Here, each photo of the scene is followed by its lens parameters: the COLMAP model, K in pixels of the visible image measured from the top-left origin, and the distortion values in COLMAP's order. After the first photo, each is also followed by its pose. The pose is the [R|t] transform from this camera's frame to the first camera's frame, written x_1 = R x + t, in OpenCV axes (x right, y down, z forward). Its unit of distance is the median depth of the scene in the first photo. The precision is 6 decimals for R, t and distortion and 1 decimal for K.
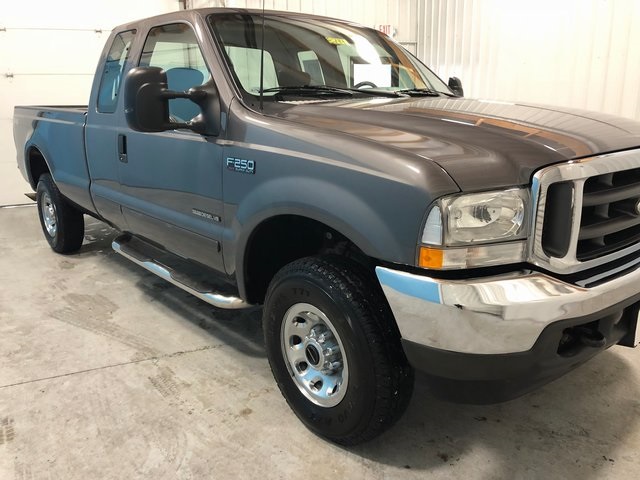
lens RADIAL K [[534.7, 0, 320.8], [0, 534.7, 225.0], [0, 0, 1]] dist [0.013417, -0.000487]
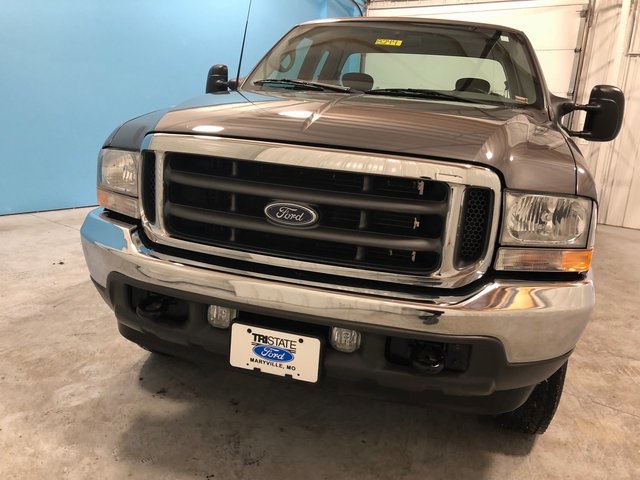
lens RADIAL K [[528.6, 0, 325.6], [0, 528.6, 237.0], [0, 0, 1]] dist [0.031674, -0.014821]
pose [[0.537495, 0.252998, -0.804420, 0.960657], [-0.276232, 0.954124, 0.115510, -0.085052], [0.796740, 0.160120, 0.582723, 0.433507]]
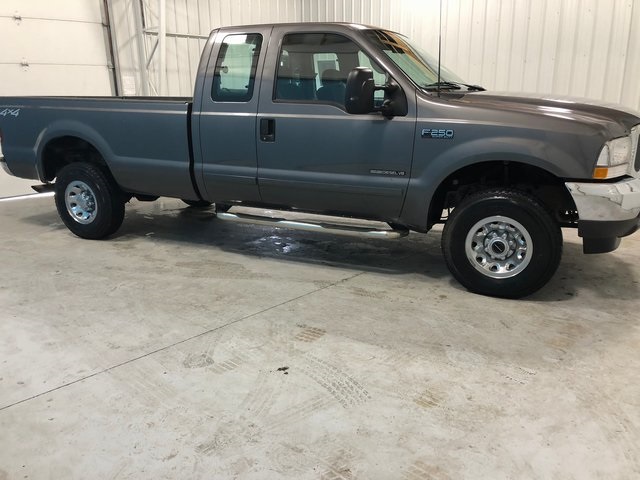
lens RADIAL K [[528.6, 0, 325.6], [0, 528.6, 237.0], [0, 0, 1]] dist [0.031674, -0.014821]
pose [[0.913658, -0.096627, 0.394833, -0.915889], [0.085113, 0.995280, 0.046619, 0.072020], [-0.397474, -0.008989, 0.917569, -0.228425]]
